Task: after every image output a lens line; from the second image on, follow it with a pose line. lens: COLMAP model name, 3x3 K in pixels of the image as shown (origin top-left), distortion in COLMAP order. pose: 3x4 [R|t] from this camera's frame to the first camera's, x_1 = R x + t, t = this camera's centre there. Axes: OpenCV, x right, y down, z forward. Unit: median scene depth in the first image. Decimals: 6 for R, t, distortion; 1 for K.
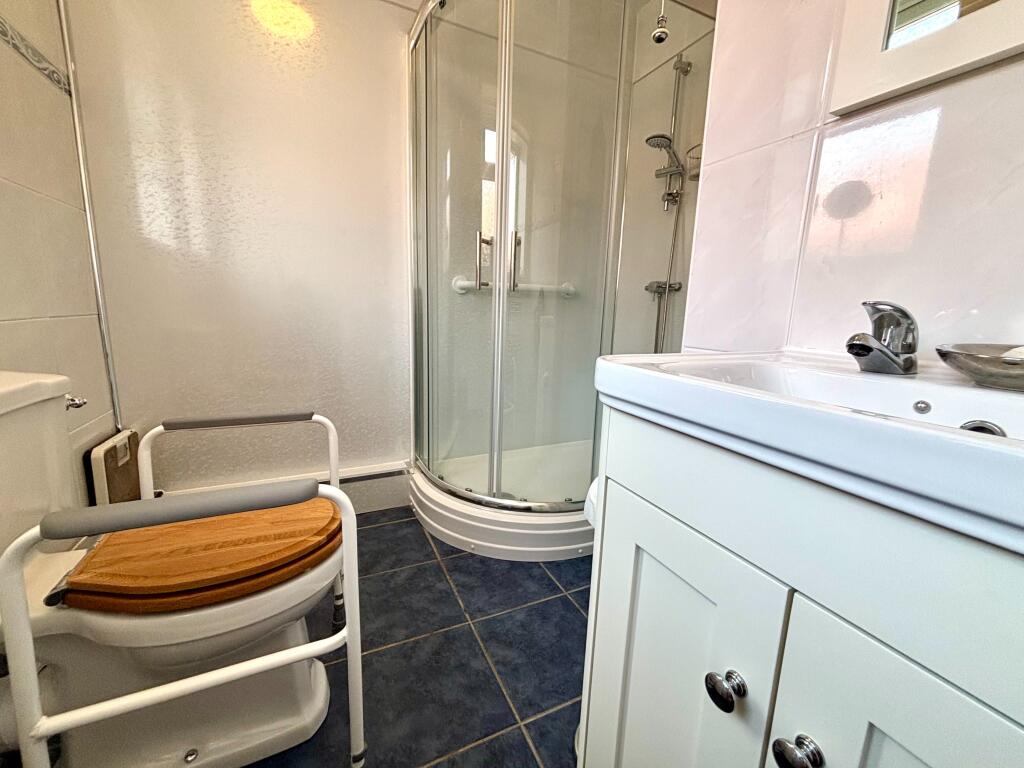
lens RADIAL K [[411.9, 0, 510.8], [0, 411.9, 382.6], [0, 0, 1]] dist [-0.001341, -0.000244]
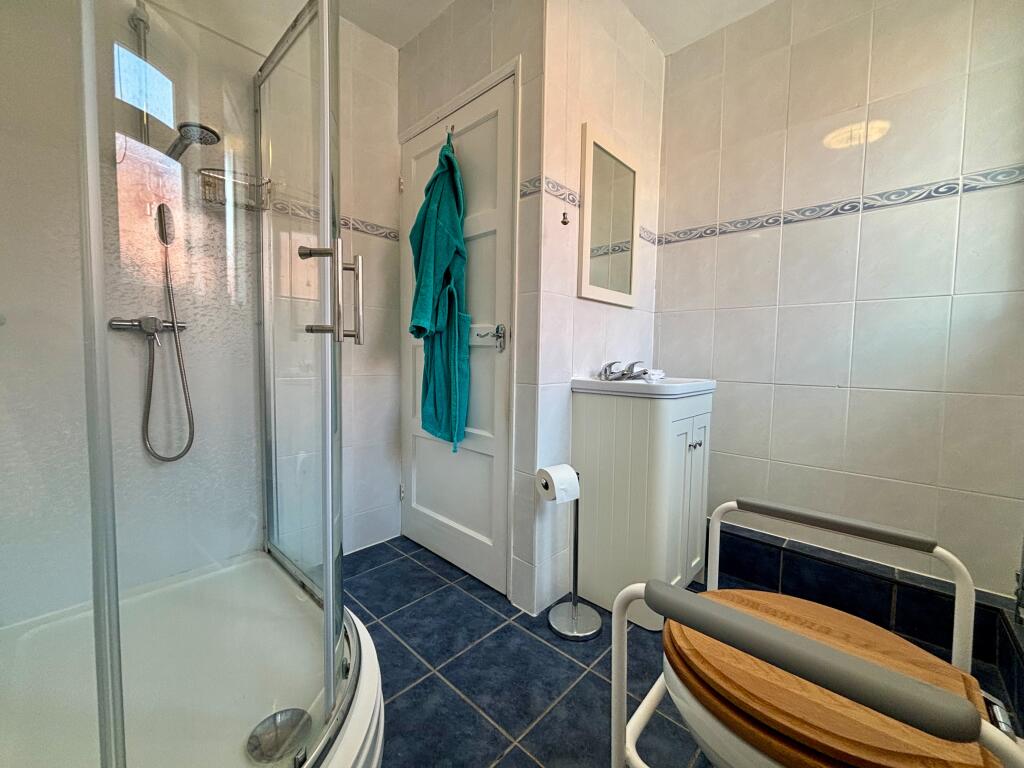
lens RADIAL K [[411.9, 0, 512.3], [0, 411.9, 381.4], [0, 0, 1]] dist [-0.001341, -0.000244]
pose [[-0.369600, -0.088809, 0.924937, -0.862239], [0.140238, 0.978688, 0.150008, -0.275602], [-0.918547, 0.185154, -0.349269, 1.254227]]
